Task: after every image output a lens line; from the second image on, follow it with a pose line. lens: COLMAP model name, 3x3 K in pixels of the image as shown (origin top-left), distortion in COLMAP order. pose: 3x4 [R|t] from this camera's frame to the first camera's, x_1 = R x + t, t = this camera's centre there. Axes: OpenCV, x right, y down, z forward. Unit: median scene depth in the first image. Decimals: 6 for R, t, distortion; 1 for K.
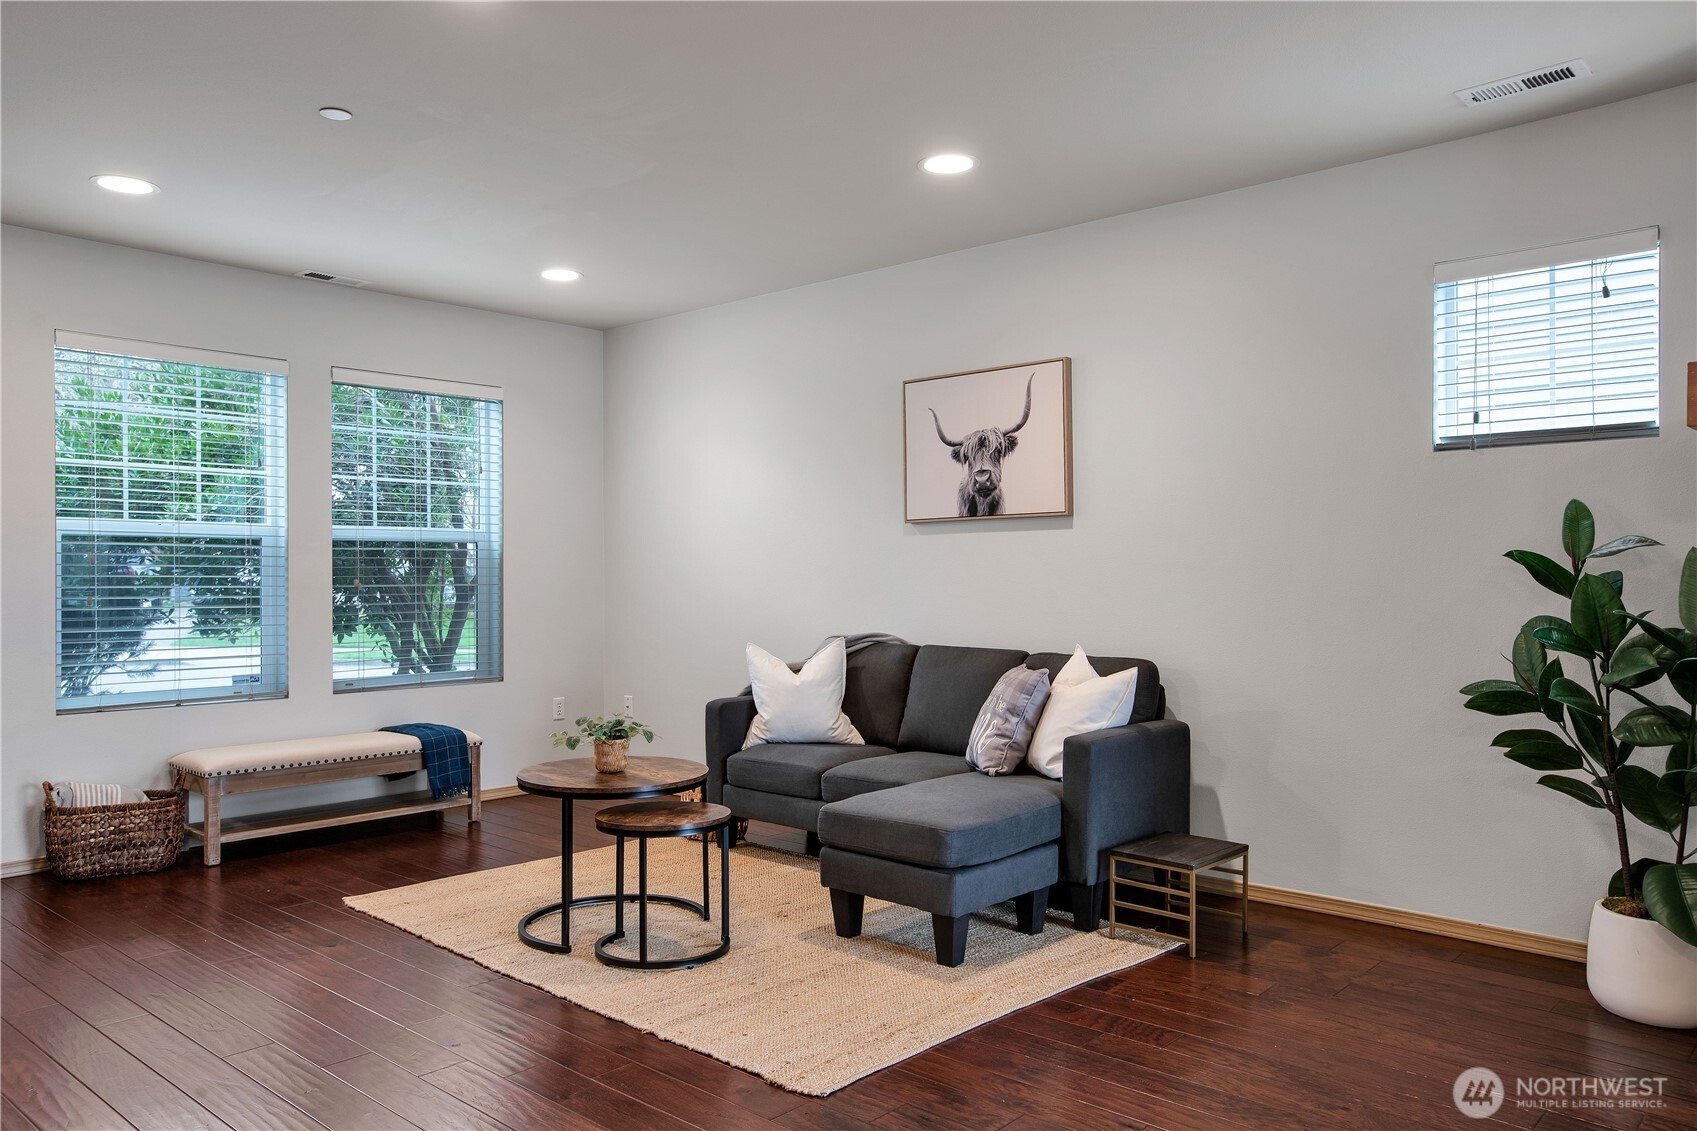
lens RADIAL K [[1219.8, 0, 848.5], [0, 1219.8, 565.5], [0, 0, 1]] dist [-0.002016, 0.026360]
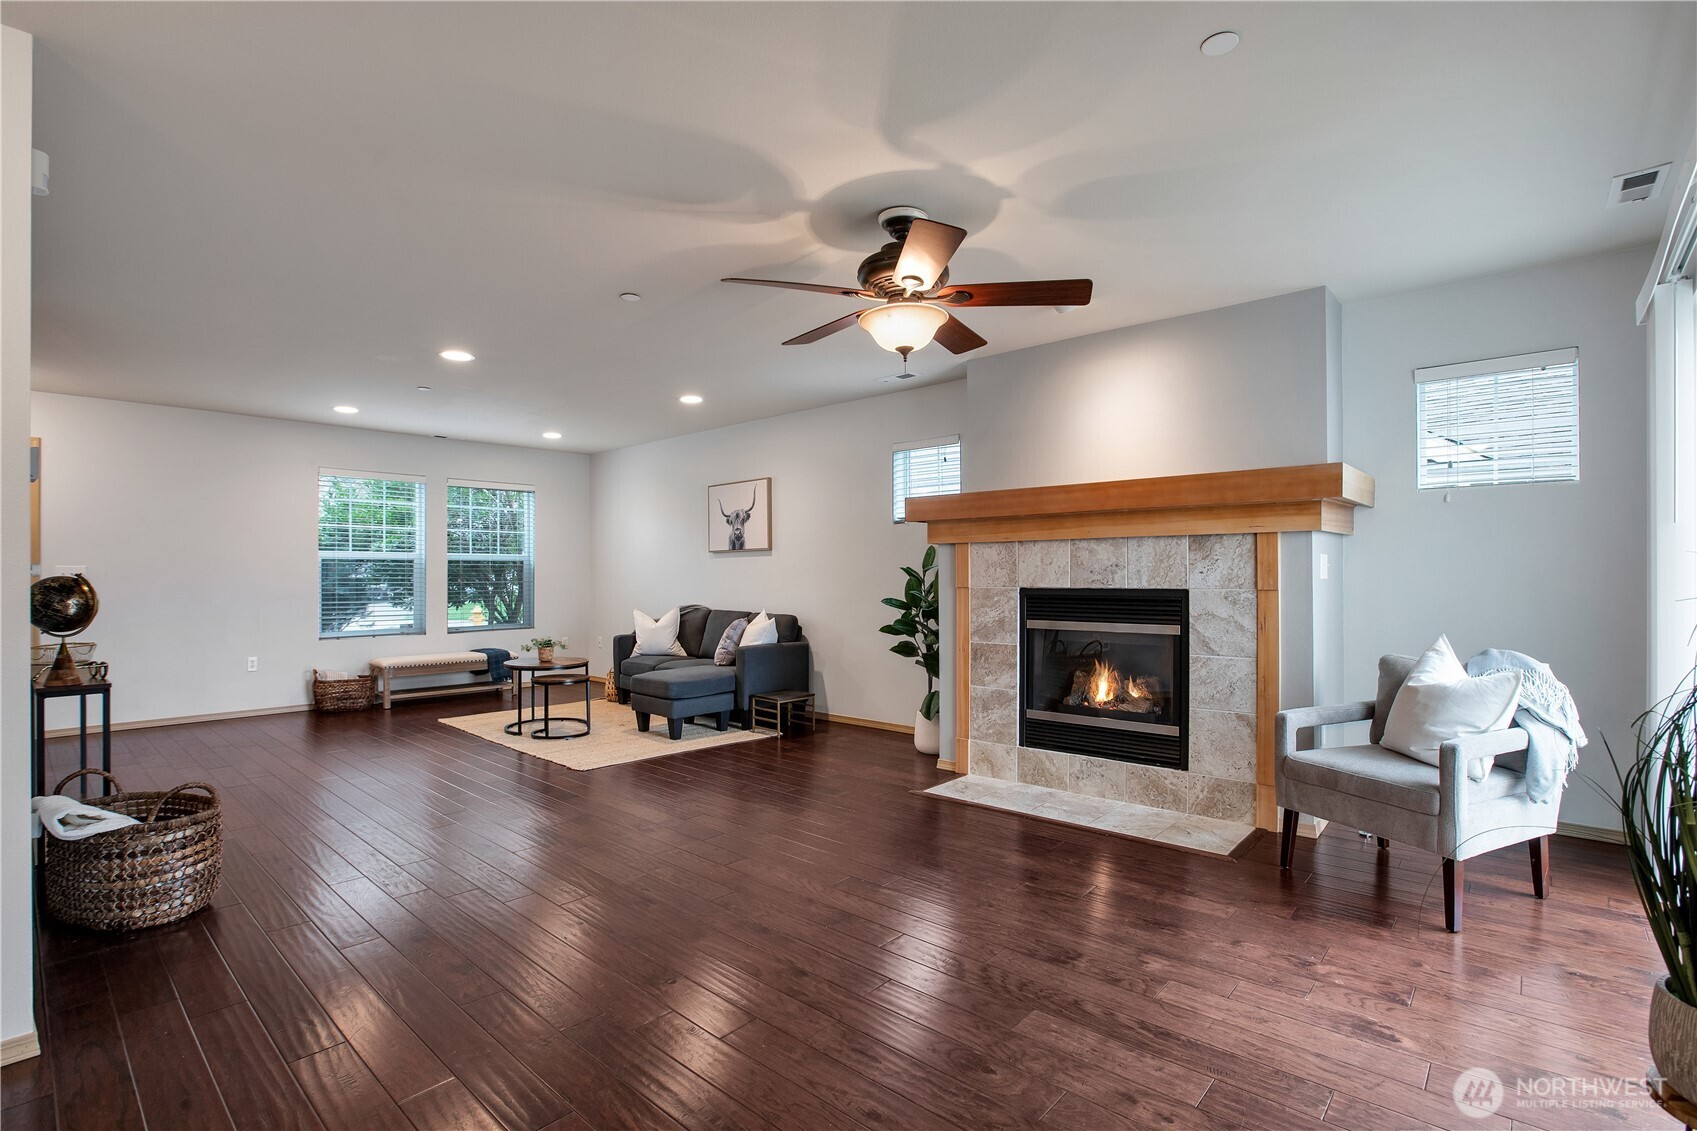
lens RADIAL K [[783.5, 0, 848.5], [0, 783.5, 565.5], [0, 0, 1]] dist [-0.038003, 0.000395]
pose [[1.000000, -0.000757, -0.000206, 0.310282], [0.000756, 0.999982, -0.006031, -0.004130], [0.000210, 0.006031, 0.999982, -0.391495]]
